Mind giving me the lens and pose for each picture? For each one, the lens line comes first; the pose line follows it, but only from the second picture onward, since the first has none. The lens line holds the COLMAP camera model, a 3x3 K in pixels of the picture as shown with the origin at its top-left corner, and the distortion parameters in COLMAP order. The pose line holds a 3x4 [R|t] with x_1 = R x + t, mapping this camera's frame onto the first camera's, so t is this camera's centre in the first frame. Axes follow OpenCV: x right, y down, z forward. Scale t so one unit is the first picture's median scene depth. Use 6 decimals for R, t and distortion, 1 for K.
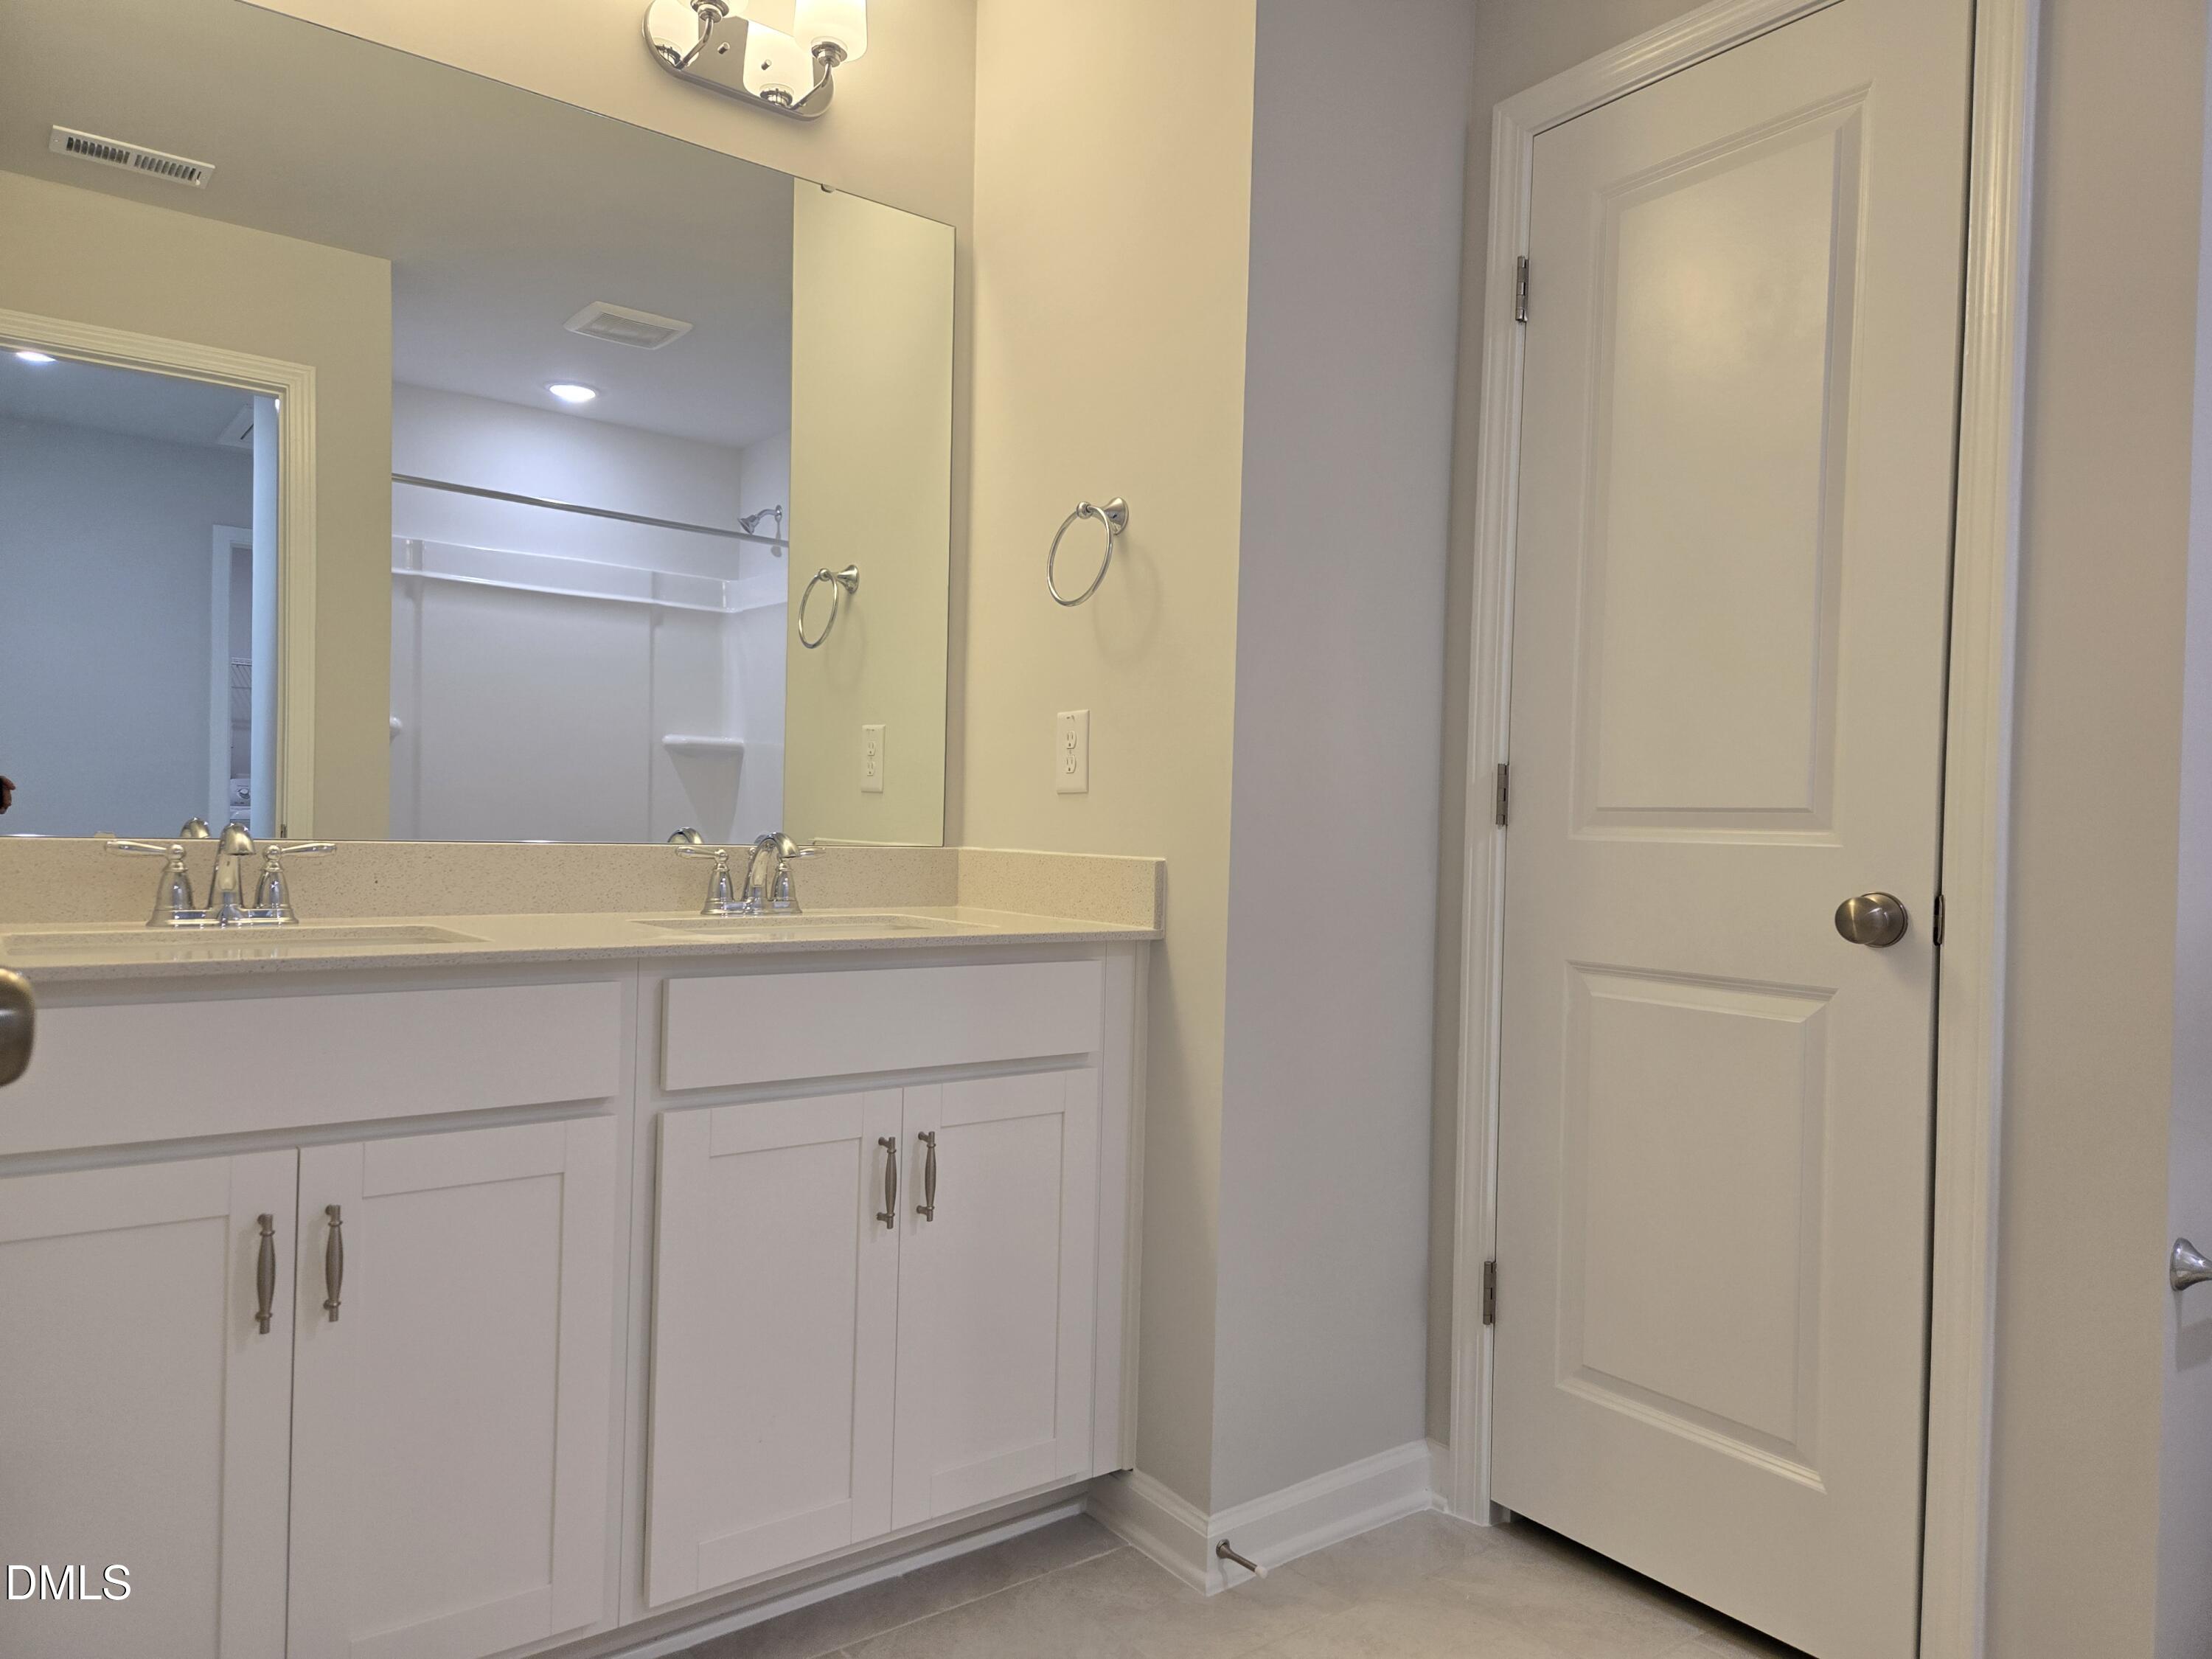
lens RADIAL K [[1471.1, 0, 1093.8], [0, 1471.1, 841.9], [0, 0, 1]] dist [0.080203, -0.067113]
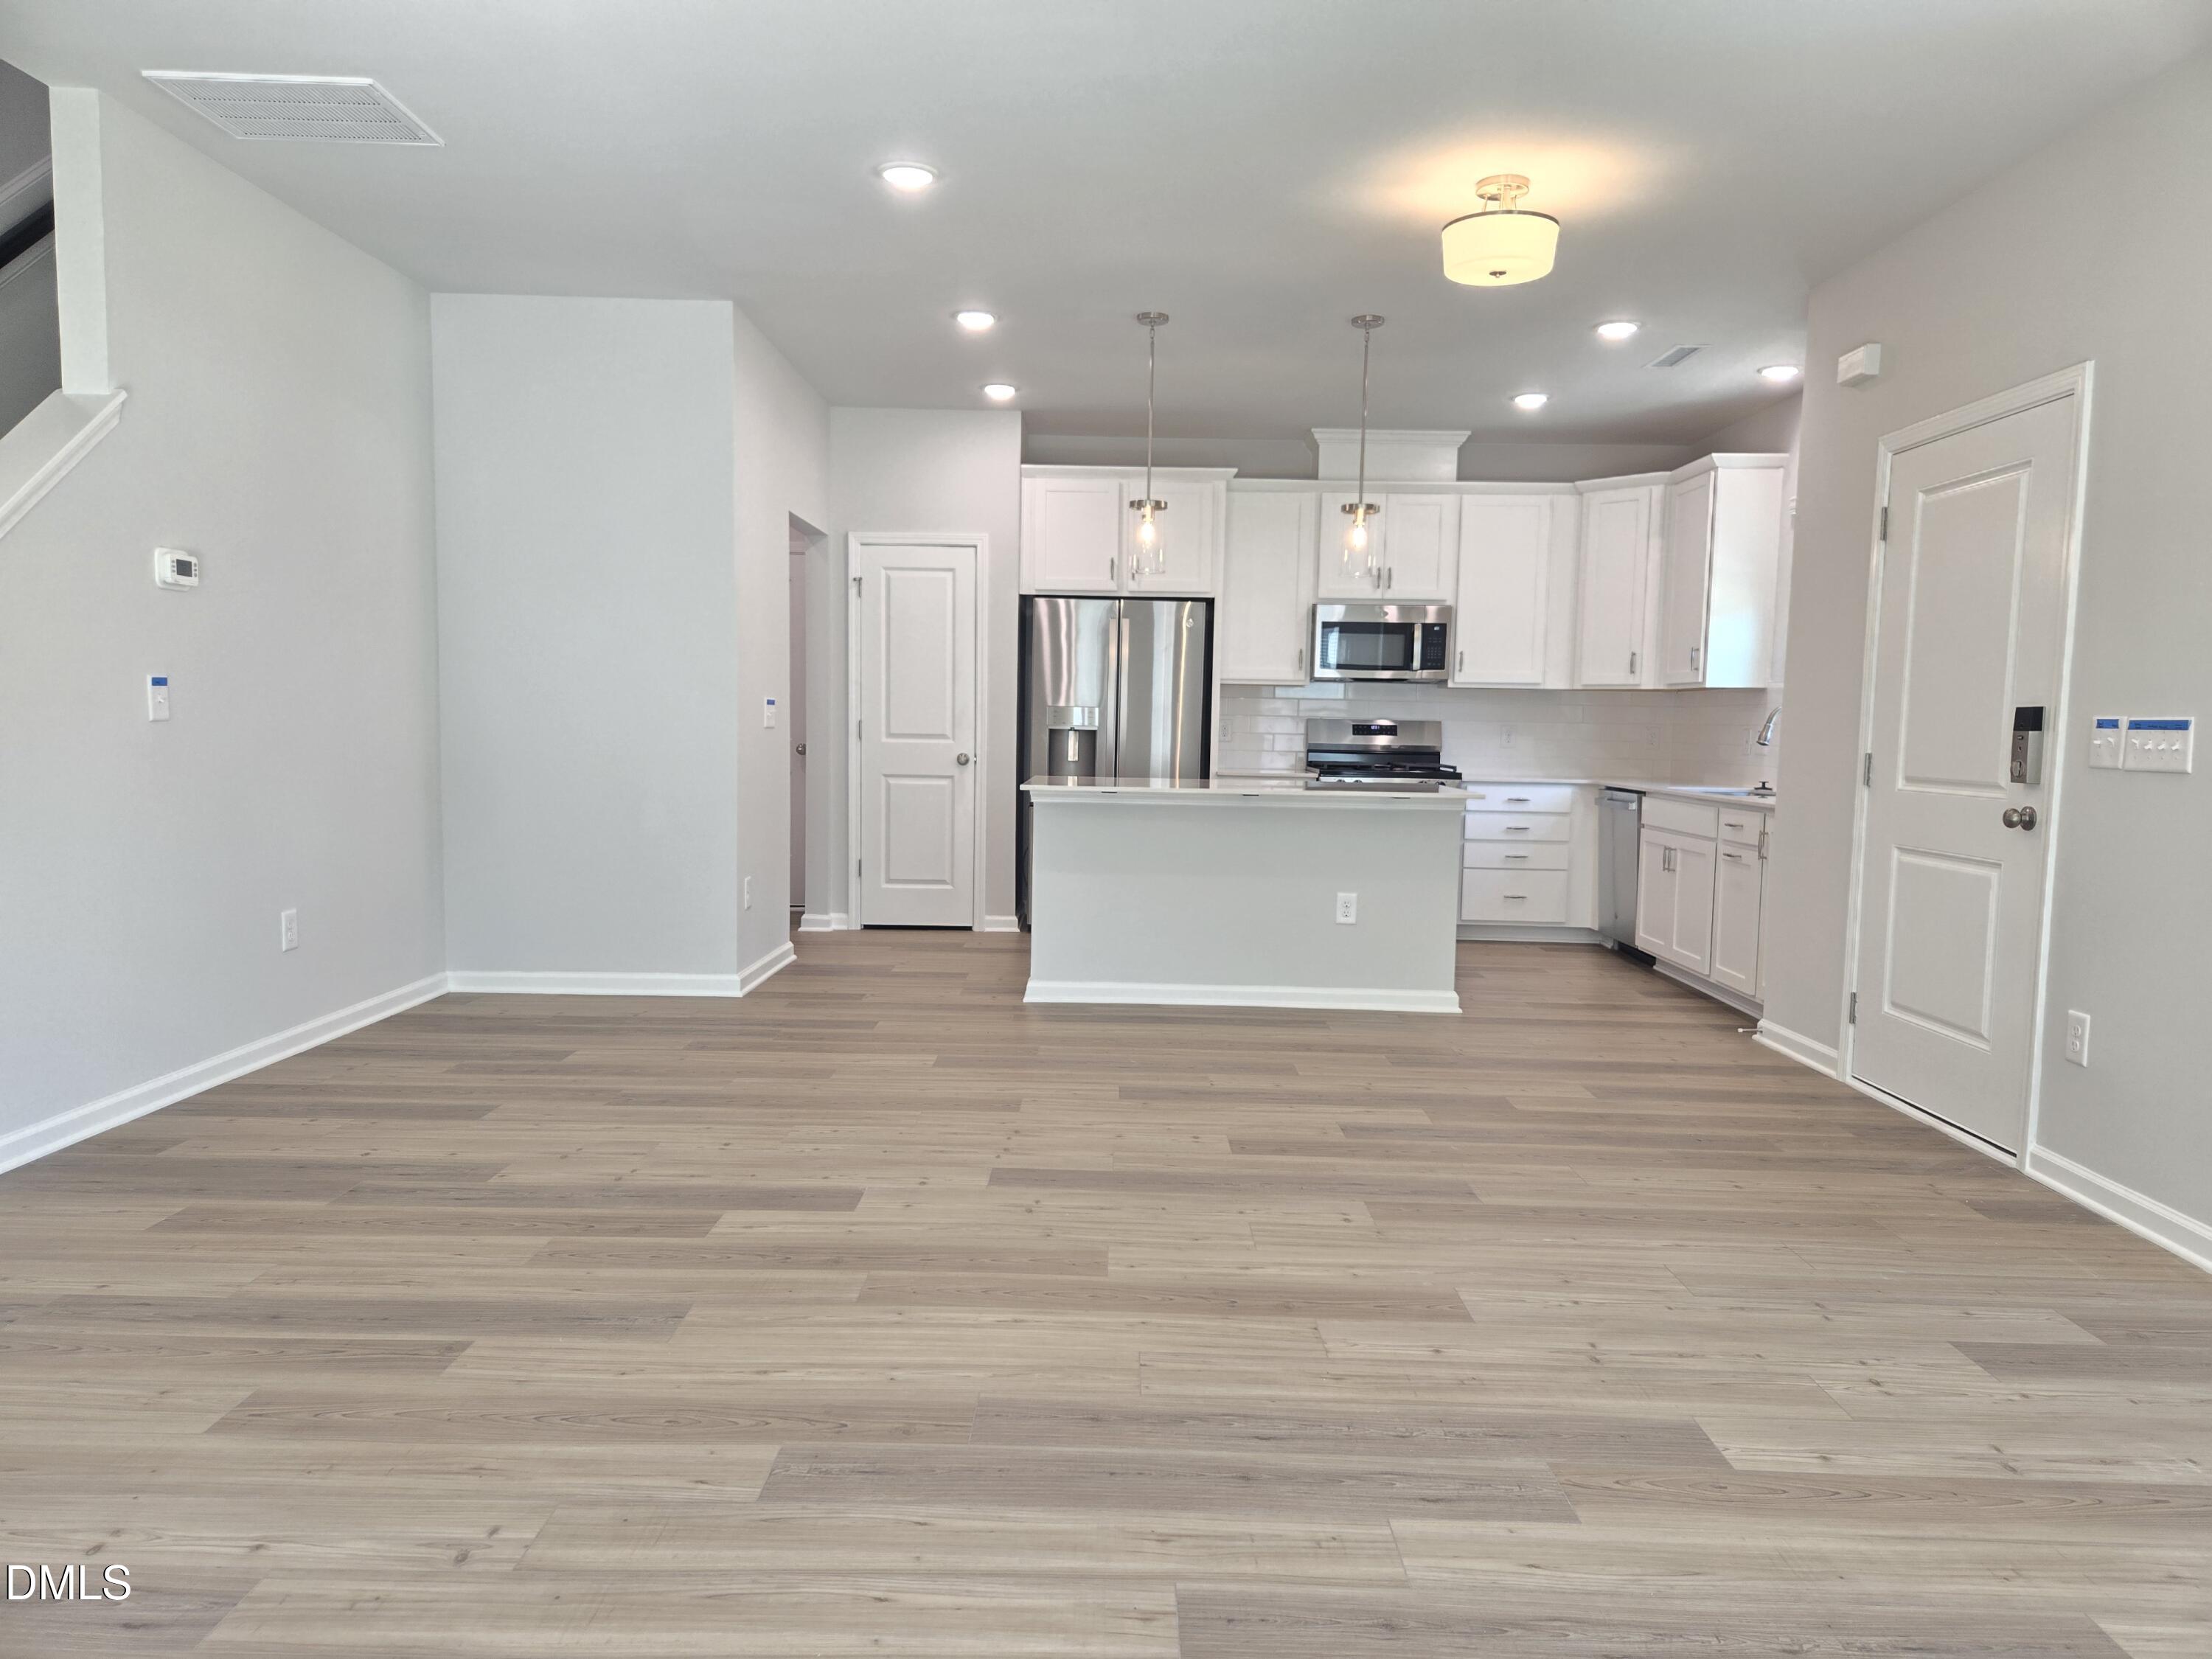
lens RADIAL K [[1483.7, 0, 1118.0], [0, 1483.7, 840.0], [0, 0, 1]] dist [0.078037, -0.066824]
pose [[0.594533, -0.079228, 0.800159, -2.709398], [0.007354, 0.995628, 0.093119, -0.115300], [-0.804038, -0.049478, 0.592516, -1.972641]]
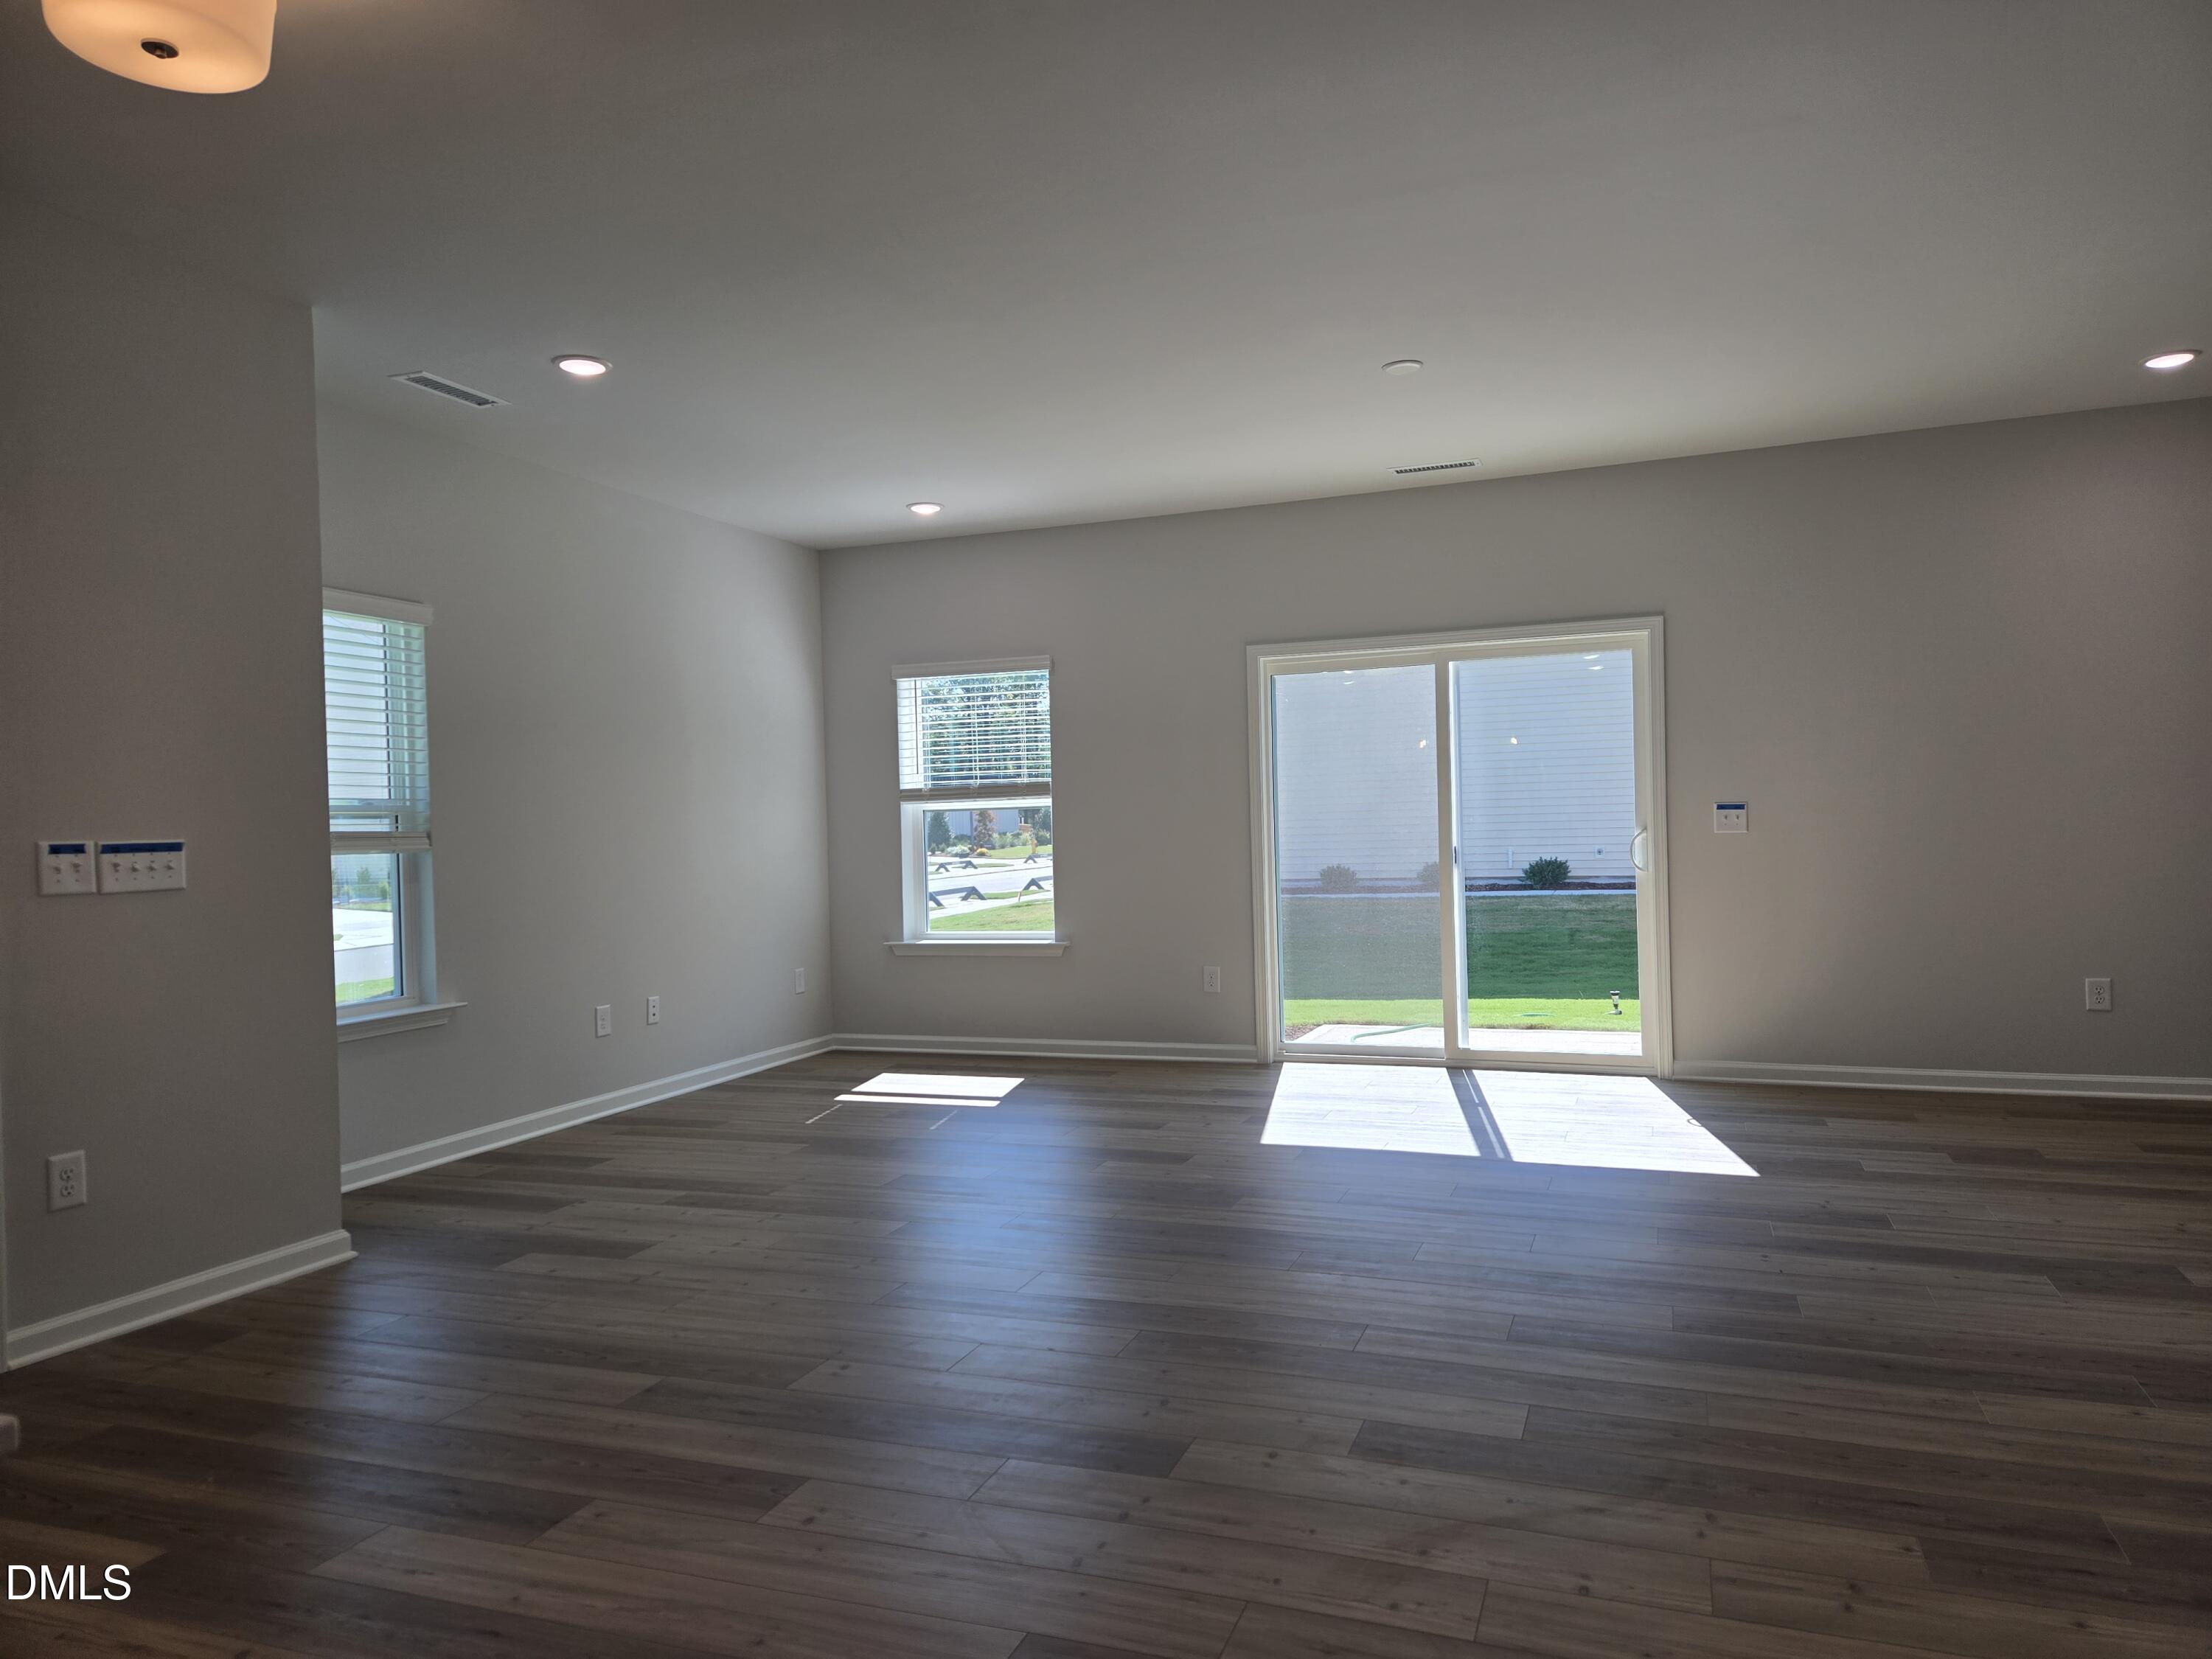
lens RADIAL K [[1469.5, 0, 1110.7], [0, 1469.5, 828.6], [0, 0, 1]] dist [0.077799, -0.063340]
pose [[-0.839328, -0.001682, -0.543622, -0.315661], [-0.002893, 0.999995, 0.001373, -0.104315], [0.543617, 0.002725, -0.839329, 0.601943]]
